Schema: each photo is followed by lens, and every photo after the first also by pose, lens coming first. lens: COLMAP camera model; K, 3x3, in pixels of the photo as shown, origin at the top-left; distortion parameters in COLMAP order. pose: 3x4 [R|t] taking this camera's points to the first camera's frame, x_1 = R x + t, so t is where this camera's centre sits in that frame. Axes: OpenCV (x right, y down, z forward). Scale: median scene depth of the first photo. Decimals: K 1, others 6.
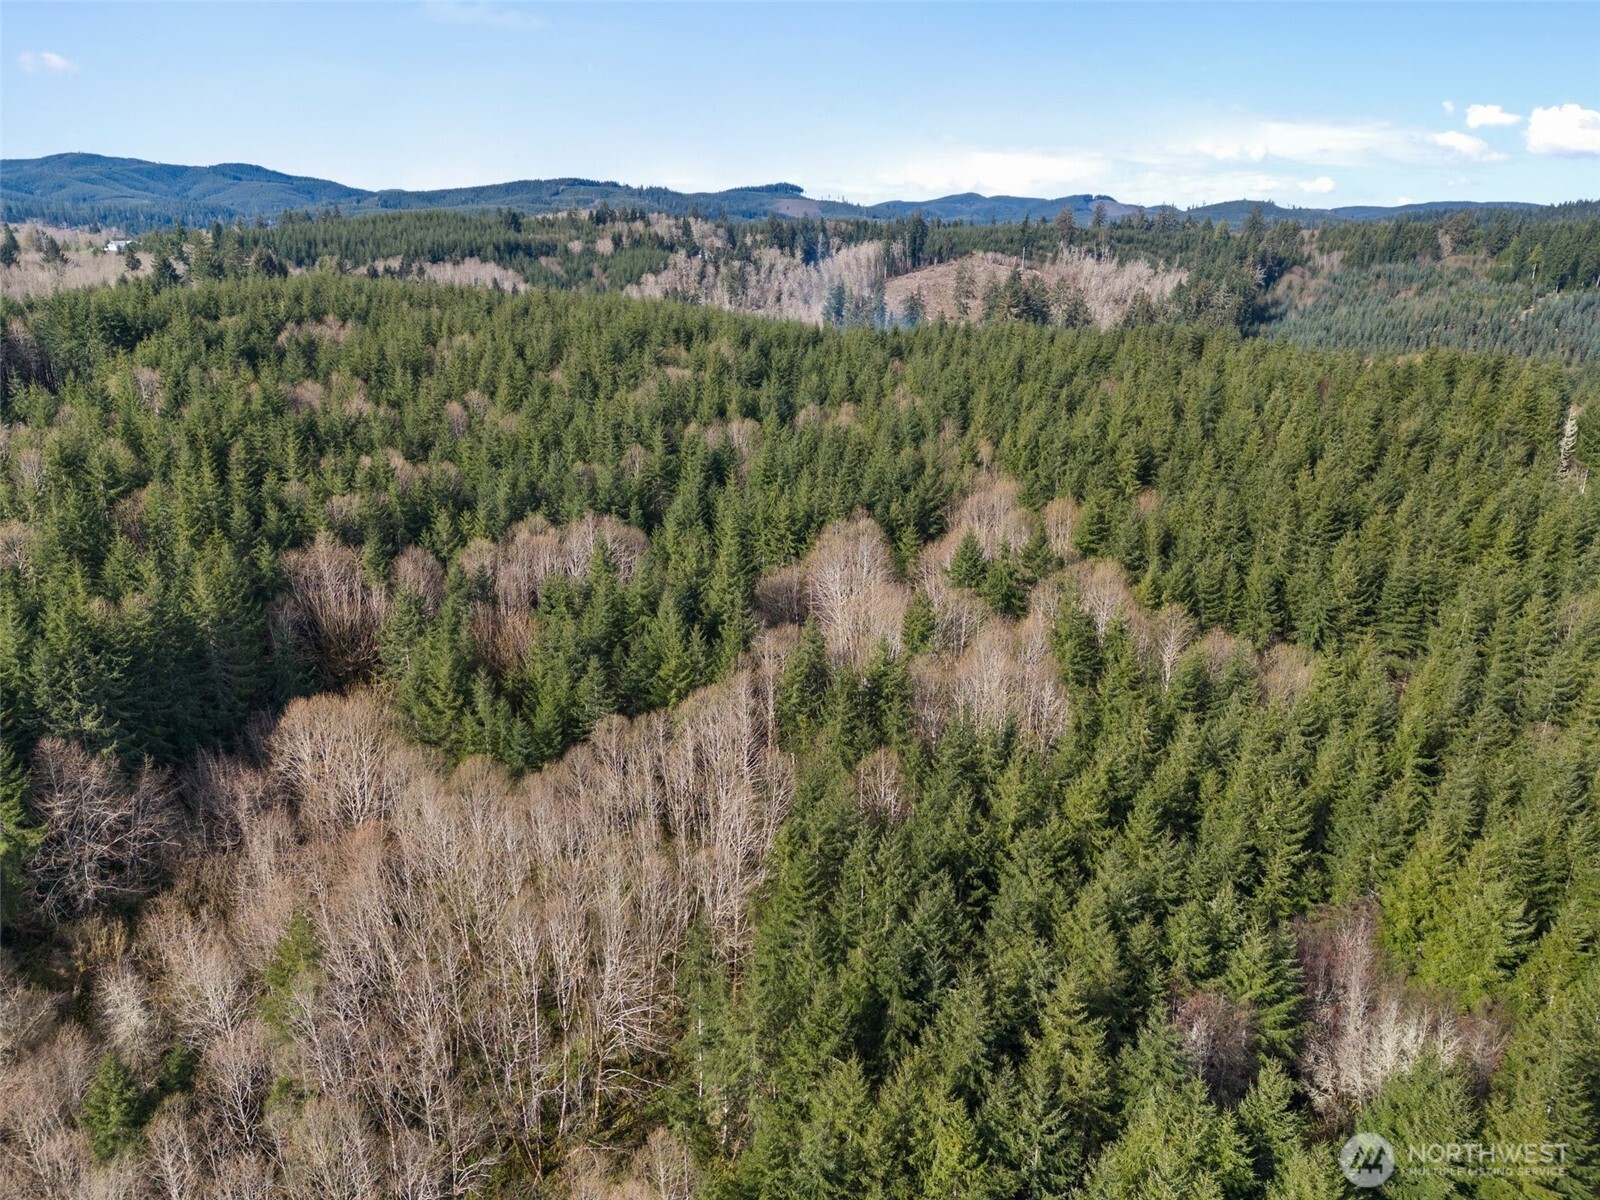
lens RADIAL K [[1164.6, 0, 806.8], [0, 1164.6, 601.9], [0, 0, 1]] dist [0.068564, -0.056848]
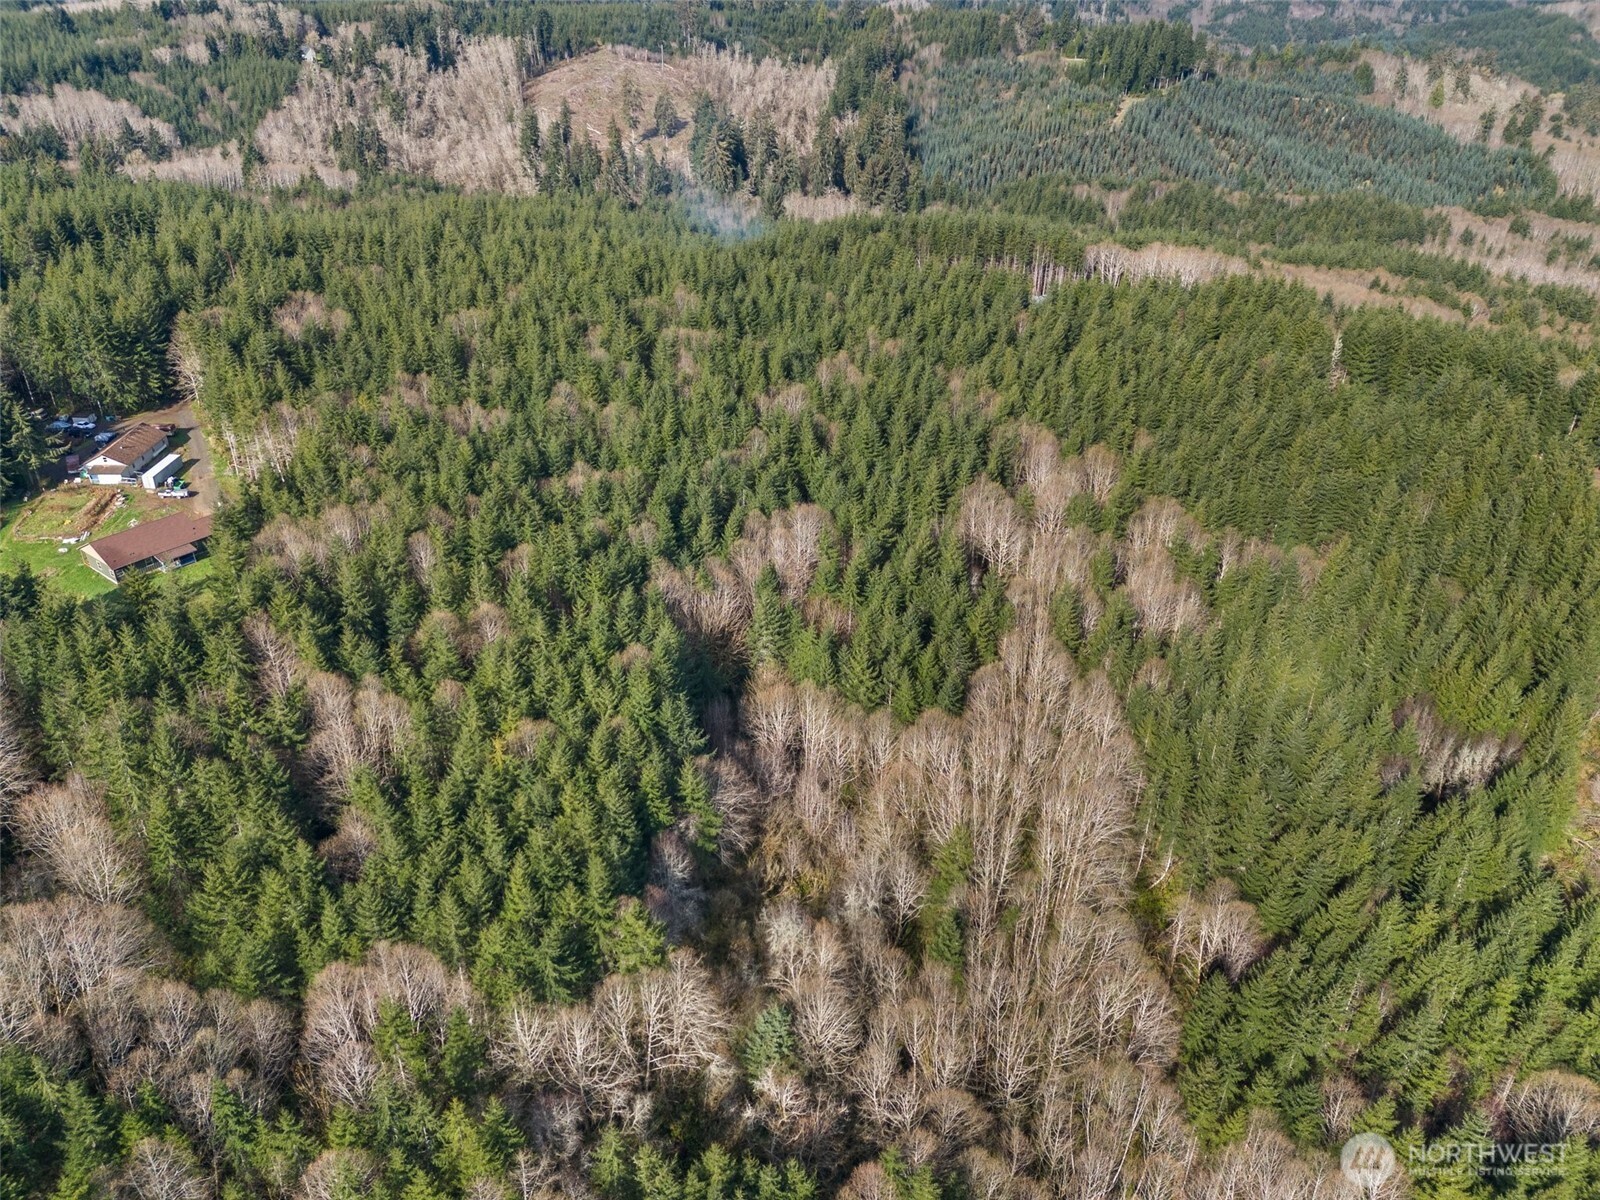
lens RADIAL K [[1164.6, 0, 806.8], [0, 1164.6, 601.9], [0, 0, 1]] dist [0.068564, -0.056848]
pose [[0.924166, -0.185878, 0.333716, -0.656472], [0.114288, 0.968152, 0.222755, -0.268062], [-0.364493, -0.167723, 0.915977, -0.263406]]
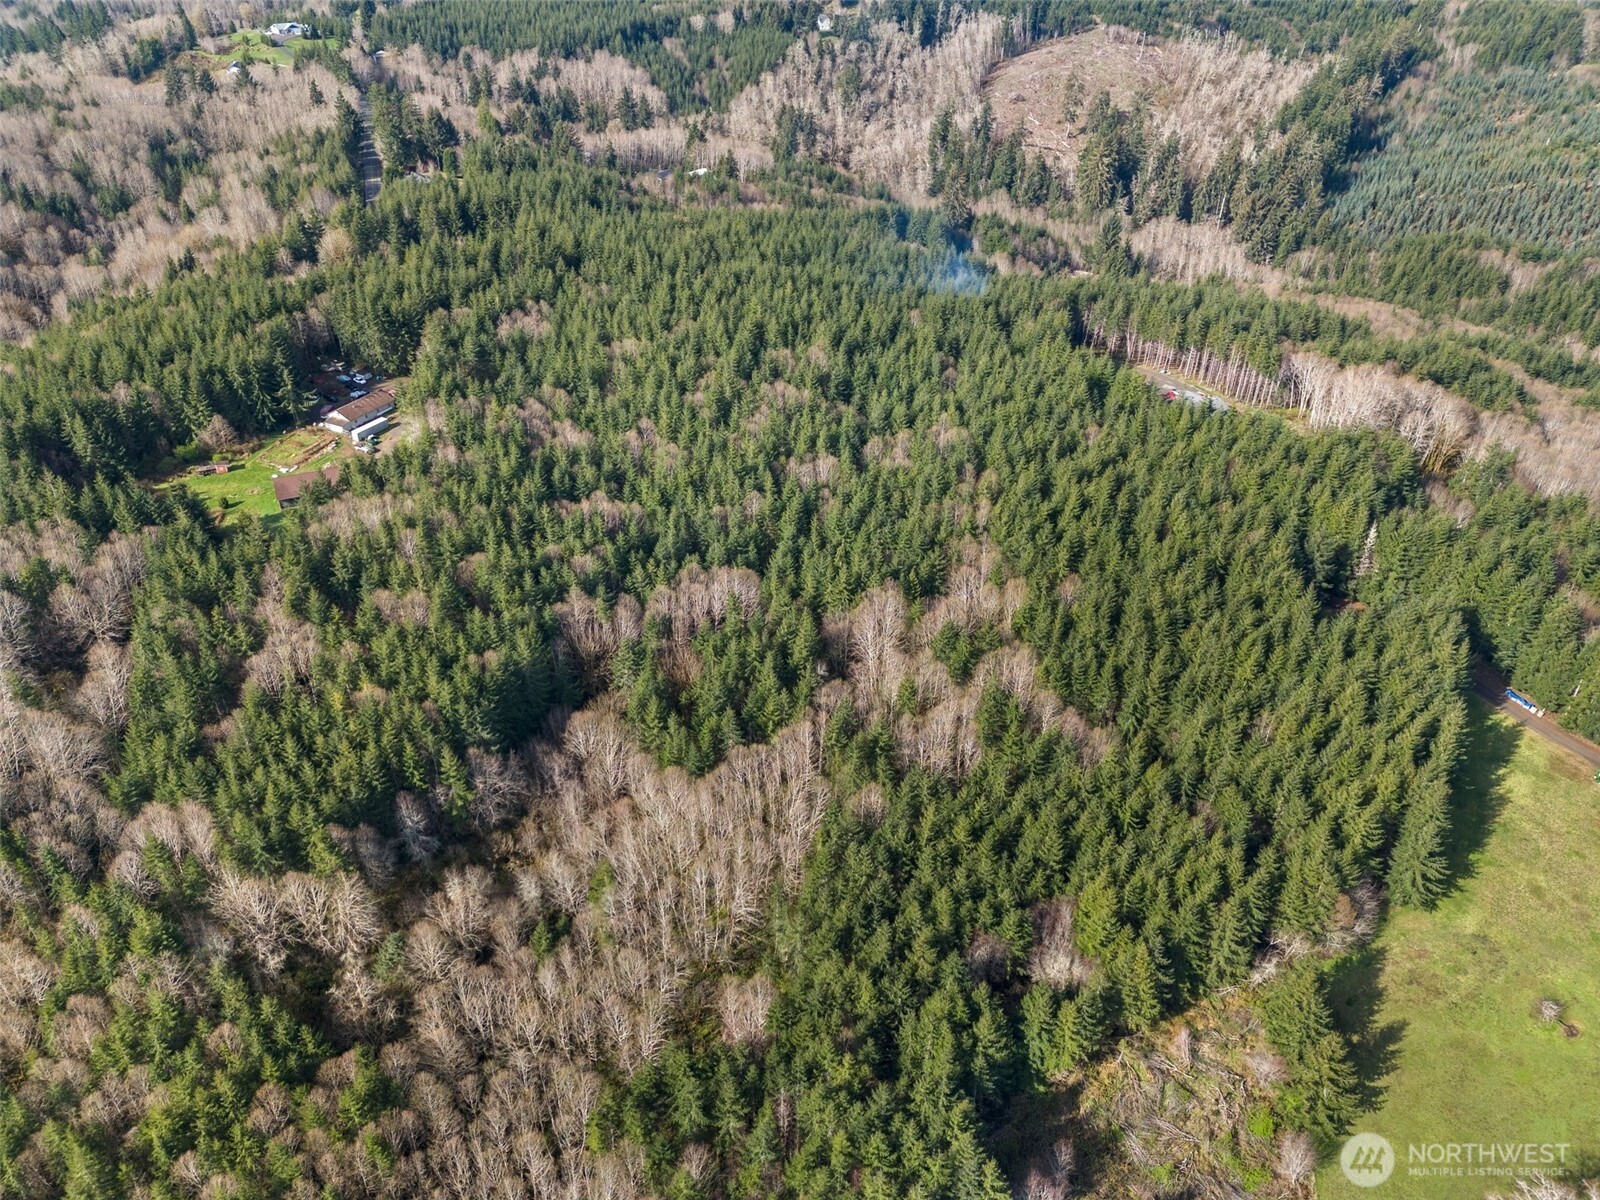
lens RADIAL K [[1164.6, 0, 806.8], [0, 1164.6, 601.9], [0, 0, 1]] dist [0.068564, -0.056848]
pose [[0.994778, 0.062120, -0.080980, 0.062891], [-0.038888, 0.964284, 0.262002, -0.465115], [0.094363, -0.257485, 0.961664, -0.572307]]
